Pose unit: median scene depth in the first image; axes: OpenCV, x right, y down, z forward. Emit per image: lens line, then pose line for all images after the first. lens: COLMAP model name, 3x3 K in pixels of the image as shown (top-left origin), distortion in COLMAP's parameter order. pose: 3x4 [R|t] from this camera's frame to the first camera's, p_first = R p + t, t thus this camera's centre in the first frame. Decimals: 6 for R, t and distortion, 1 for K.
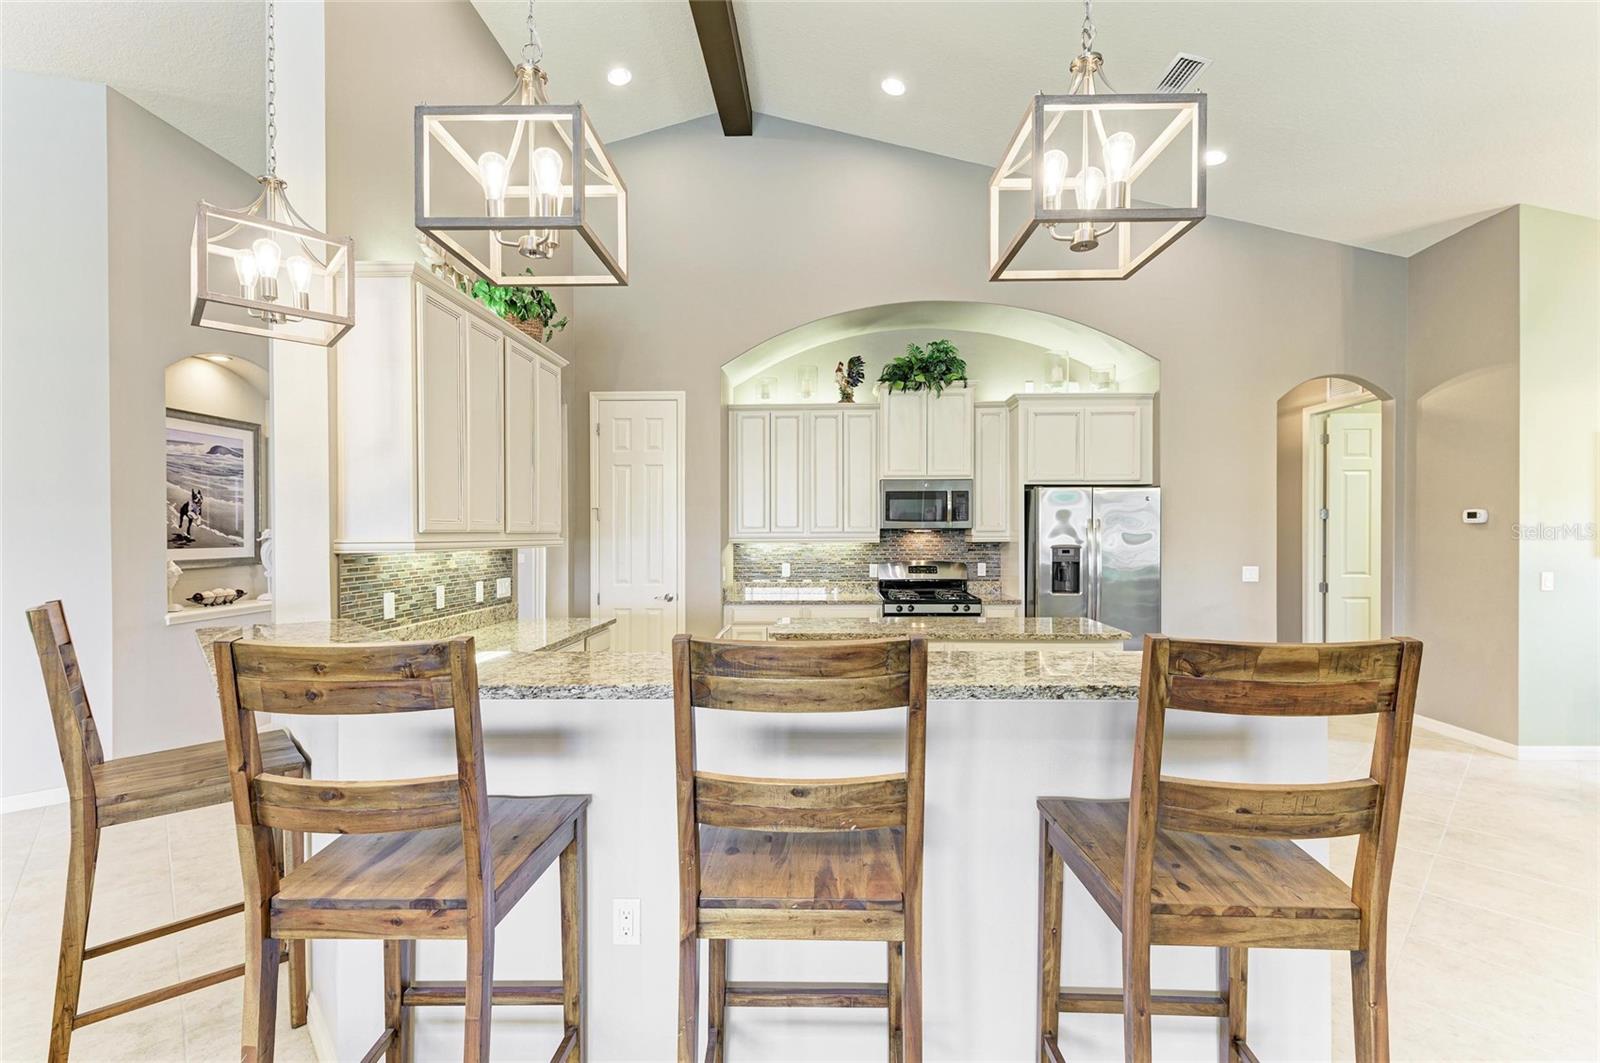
lens RADIAL K [[701.1, 0, 801.5], [0, 701.1, 541.1], [0, 0, 1]] dist [-0.001574, -0.000050]
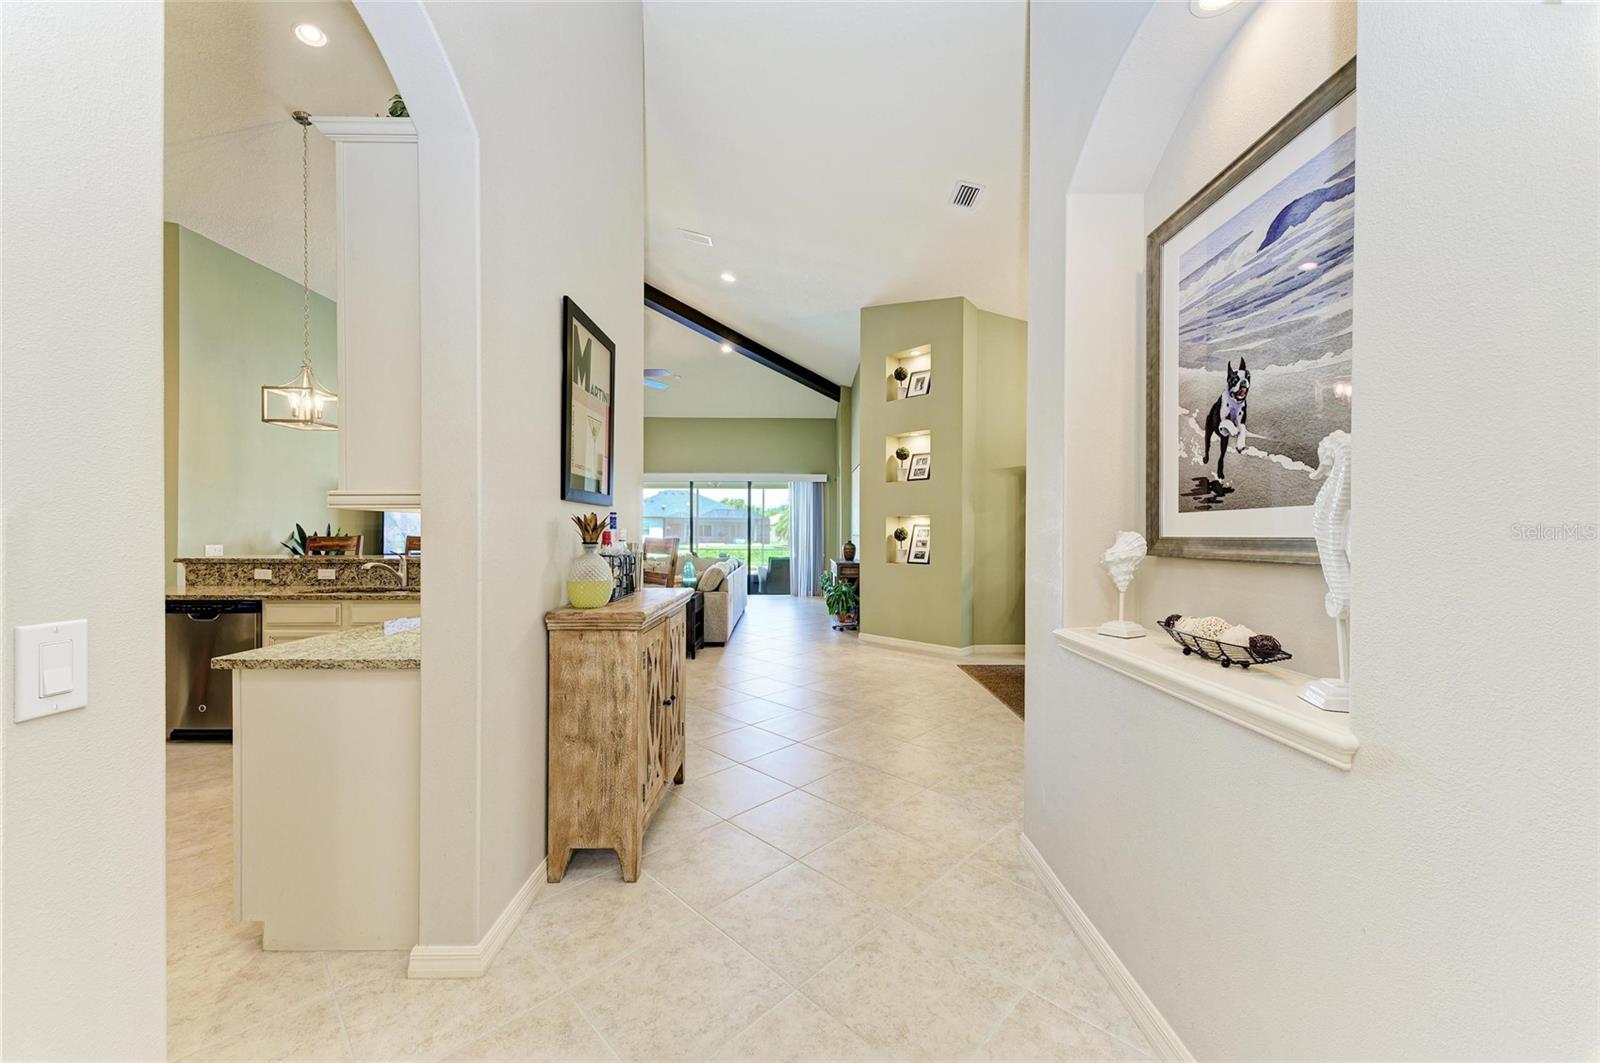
lens RADIAL K [[597.5, 0, 799.3], [0, 597.5, 534.0], [0, 0, 1]] dist [0.000981, 0.000031]
pose [[-0.999391, 0.004323, -0.034622, -0.611858], [0.003728, 0.999845, 0.017226, 0.017460], [0.034691, 0.017087, -0.999252, 1.341775]]
